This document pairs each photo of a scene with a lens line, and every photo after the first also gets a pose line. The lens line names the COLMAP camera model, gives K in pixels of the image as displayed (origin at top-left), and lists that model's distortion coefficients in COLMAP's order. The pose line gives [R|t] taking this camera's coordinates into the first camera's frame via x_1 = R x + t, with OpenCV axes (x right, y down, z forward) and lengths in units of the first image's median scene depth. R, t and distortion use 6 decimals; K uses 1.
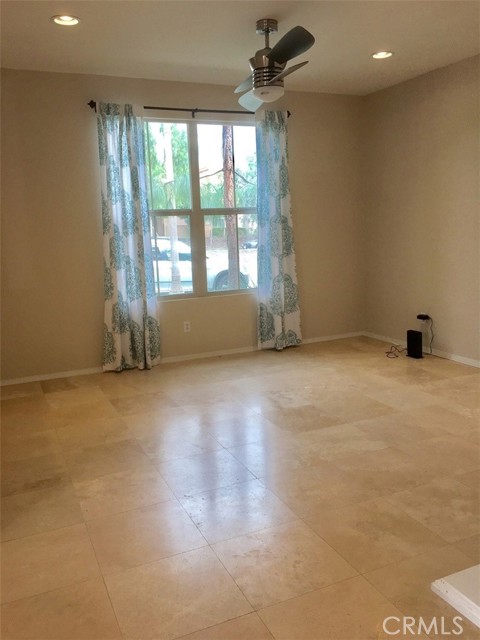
lens RADIAL K [[539.5, 0, 240.8], [0, 539.5, 321.1], [0, 0, 1]] dist [0.006807, -0.001017]
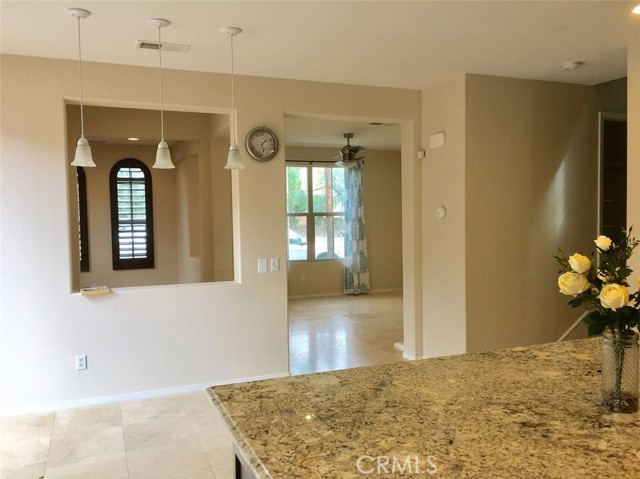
lens RADIAL K [[539.5, 0, 319.4], [0, 539.5, 245.8], [0, 0, 1]] dist [0.006807, -0.001017]
pose [[0.999219, 0.021399, -0.033223, 0.007984], [-0.025329, 0.992109, -0.122797, 0.115278], [0.030333, 0.123543, 0.991876, -0.730964]]
